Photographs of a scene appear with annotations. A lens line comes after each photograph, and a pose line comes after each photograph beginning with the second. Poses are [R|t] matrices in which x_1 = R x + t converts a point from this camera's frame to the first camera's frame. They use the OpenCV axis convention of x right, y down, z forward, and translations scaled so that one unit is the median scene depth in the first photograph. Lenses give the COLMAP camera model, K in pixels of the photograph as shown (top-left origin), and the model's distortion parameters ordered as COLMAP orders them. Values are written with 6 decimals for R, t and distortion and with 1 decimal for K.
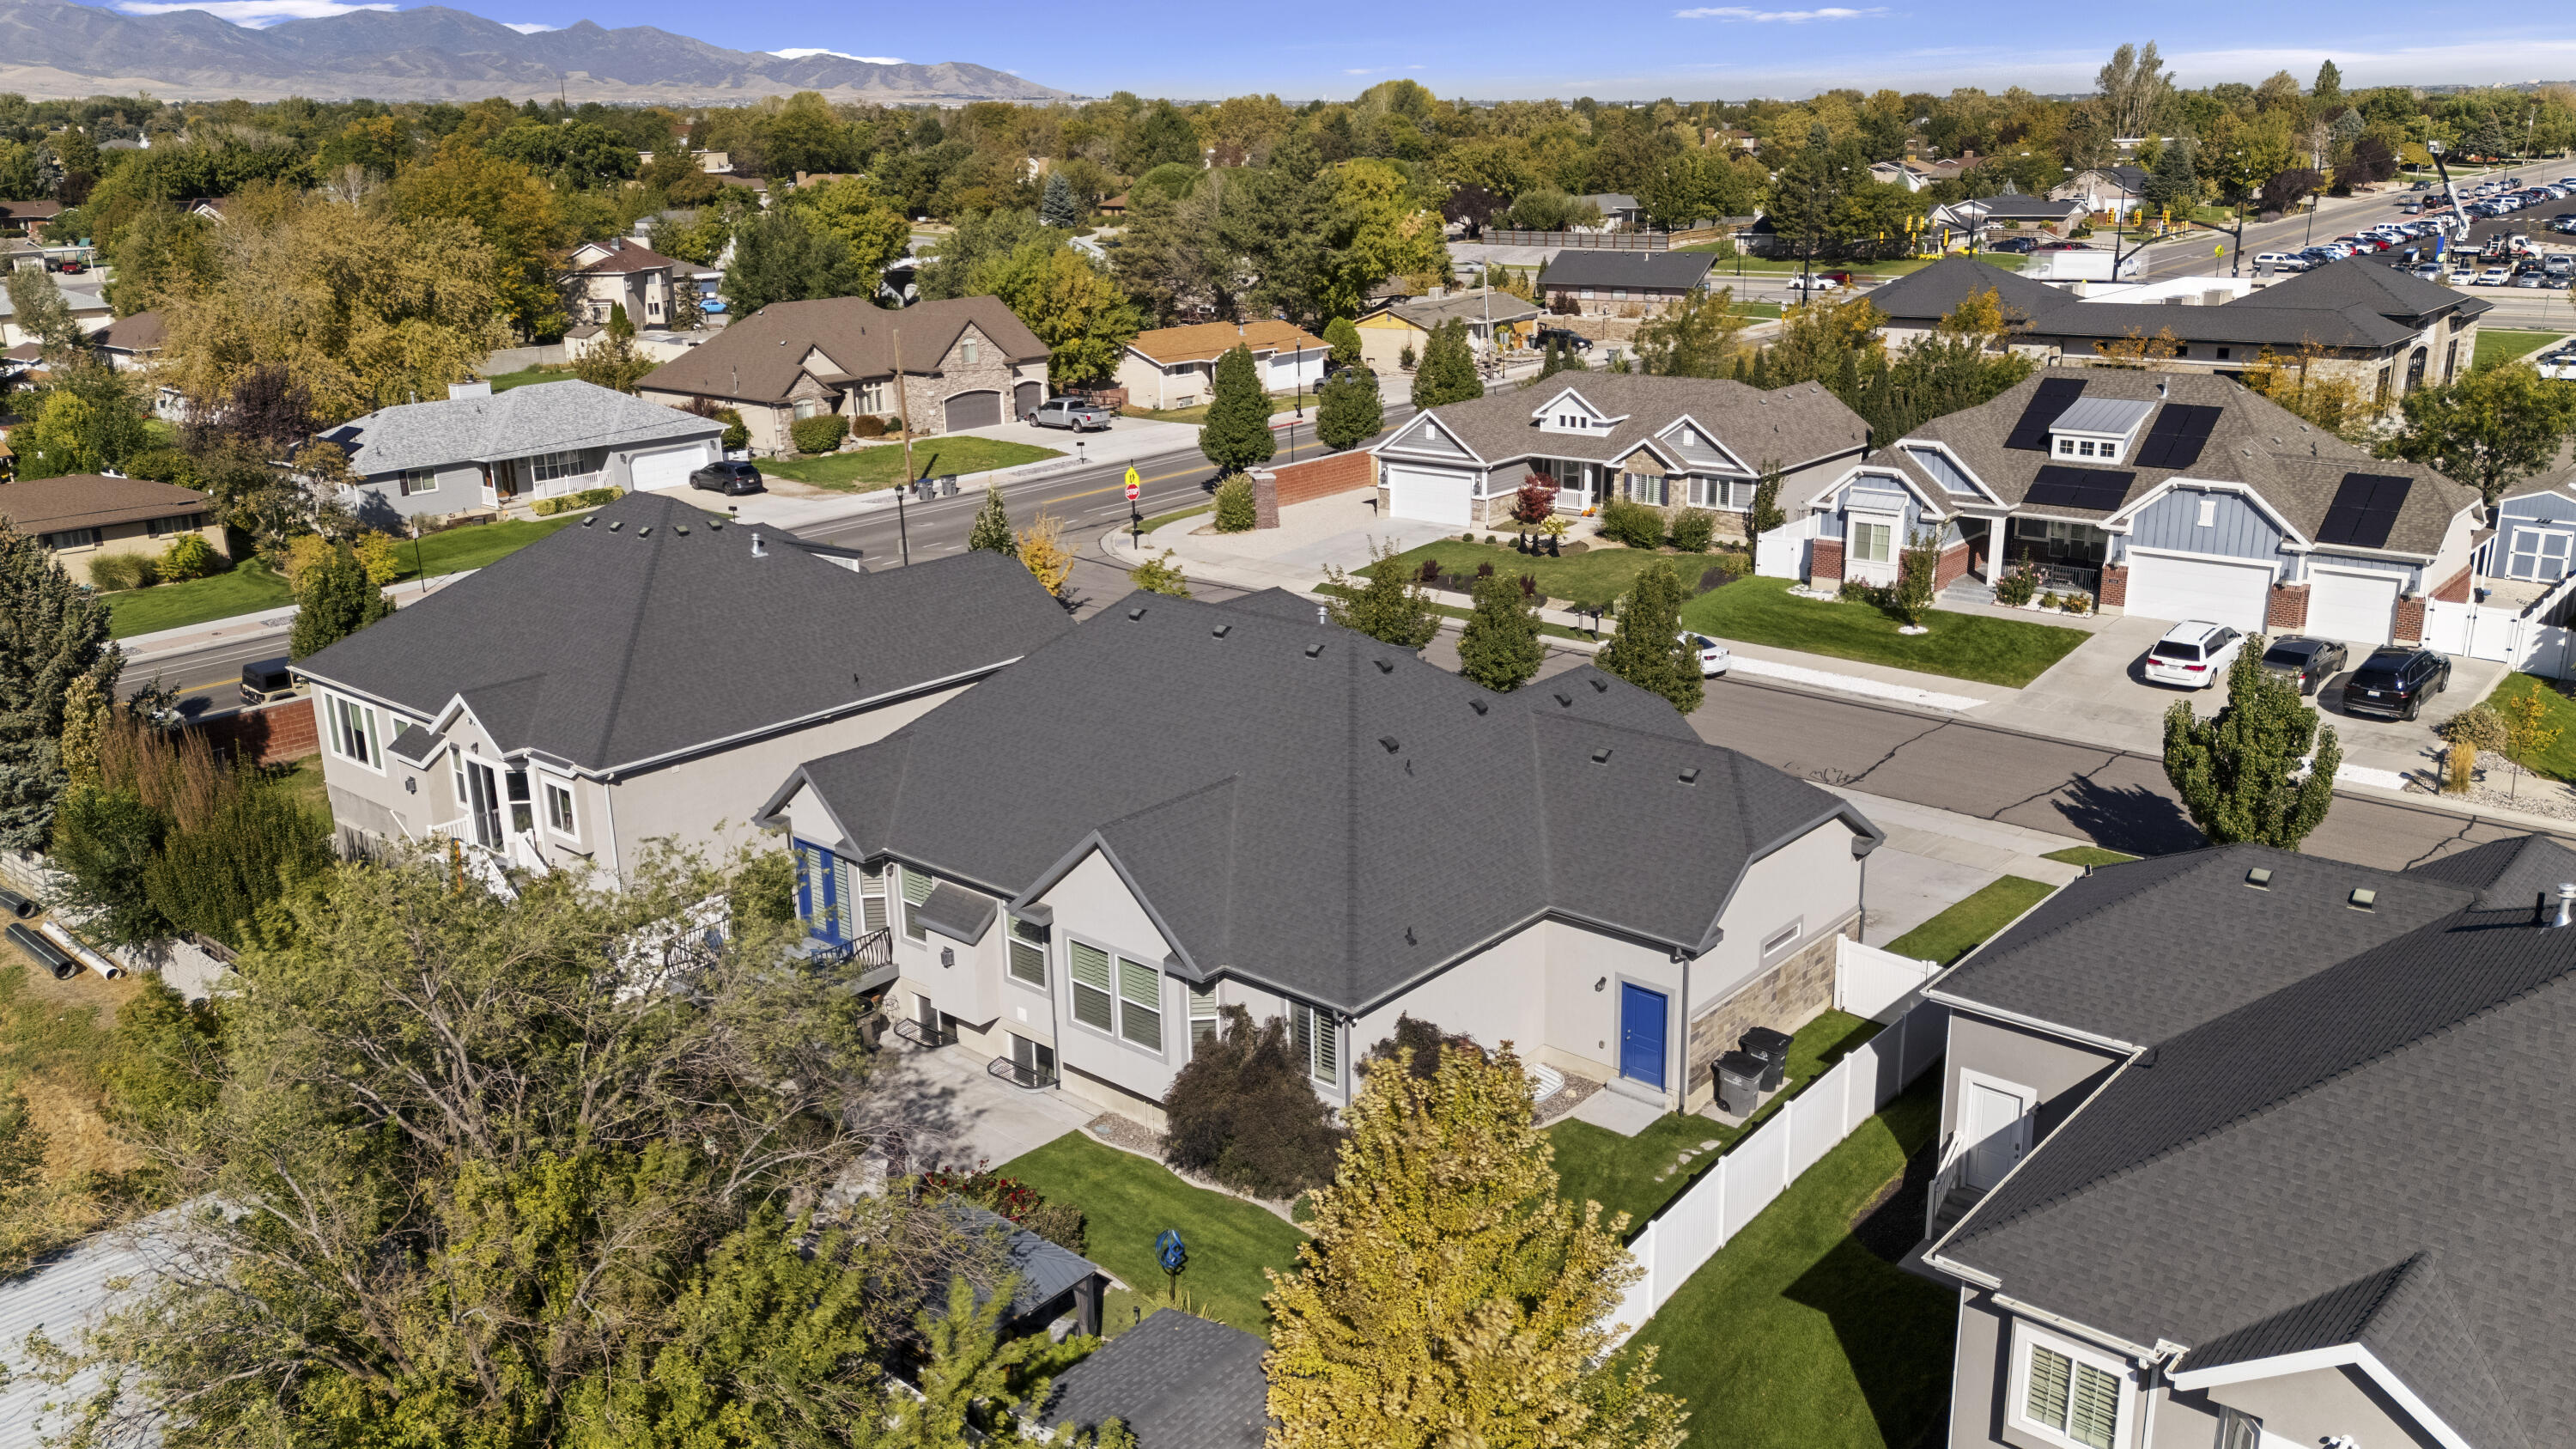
lens RADIAL K [[1865.1, 0, 1288.8], [0, 1865.1, 721.1], [0, 0, 1]] dist [0.077219, -0.061850]
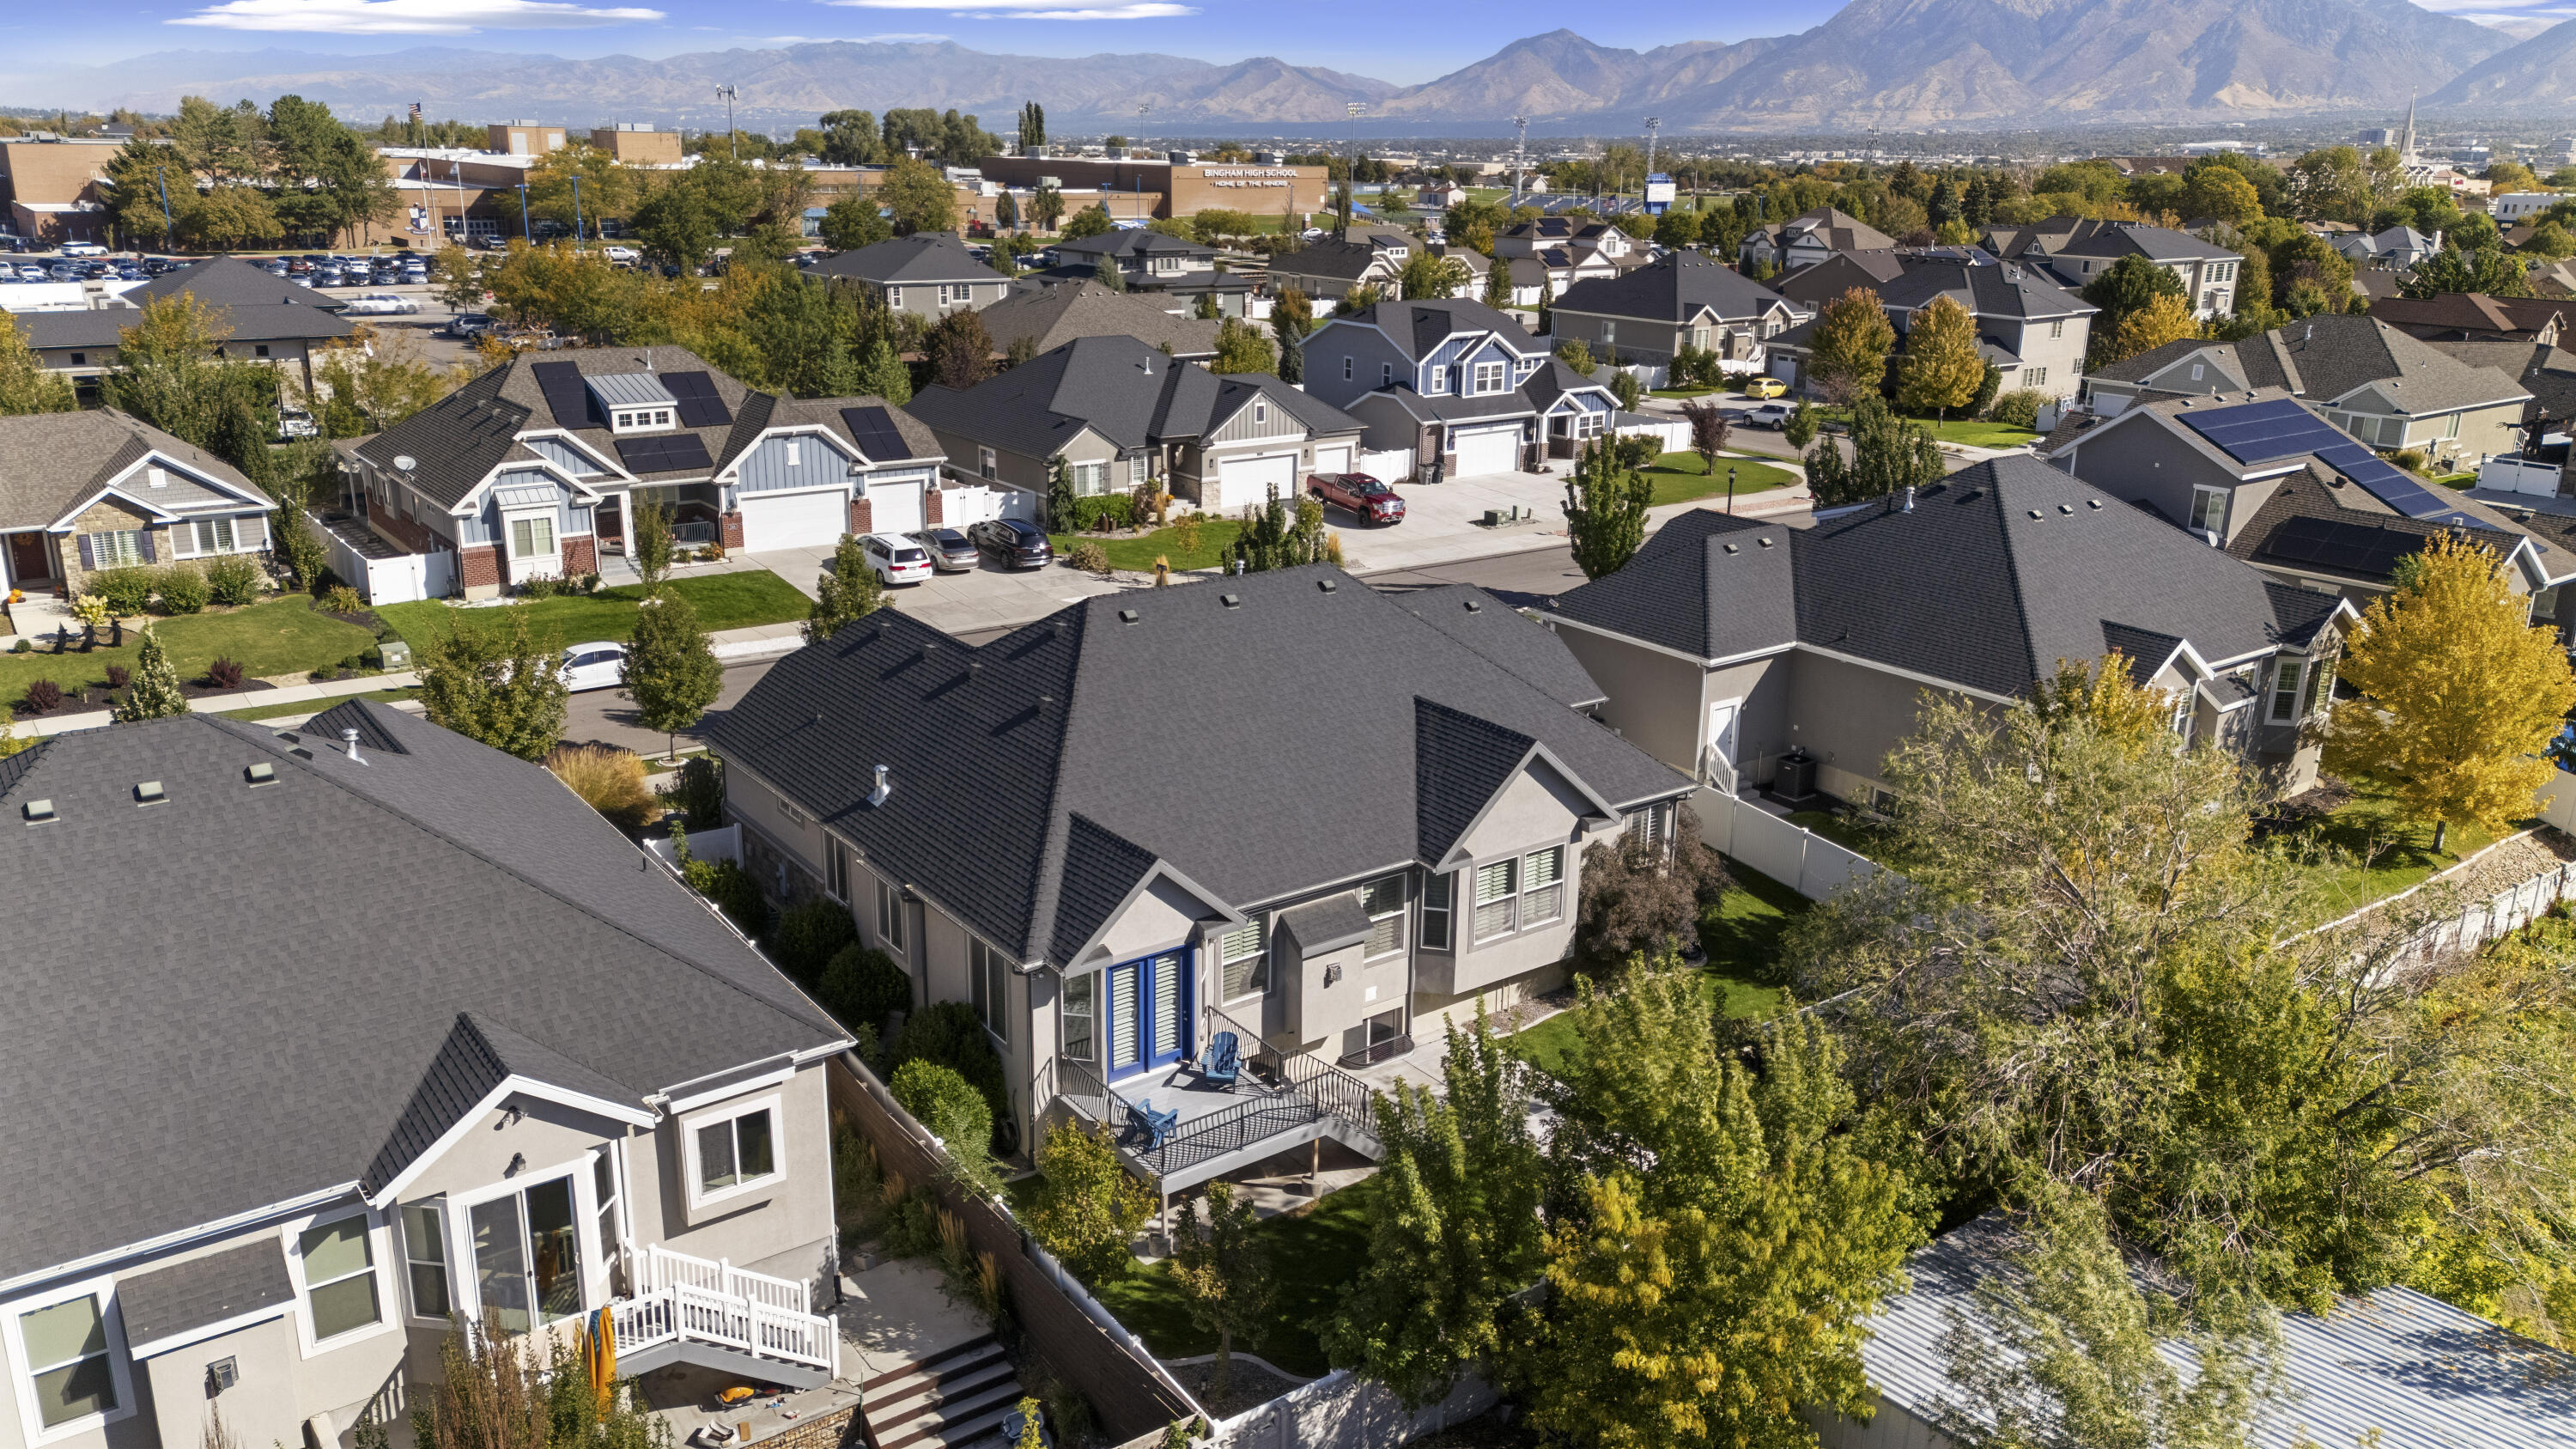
lens RADIAL K [[1865.1, 0, 1282.0], [0, 1865.1, 729.3], [0, 0, 1]] dist [0.077219, -0.061850]
pose [[0.282775, -0.279705, 0.917498, -0.535575], [0.270347, 0.941000, 0.203548, -0.098543], [-0.920299, 0.190485, 0.341709, 0.324265]]
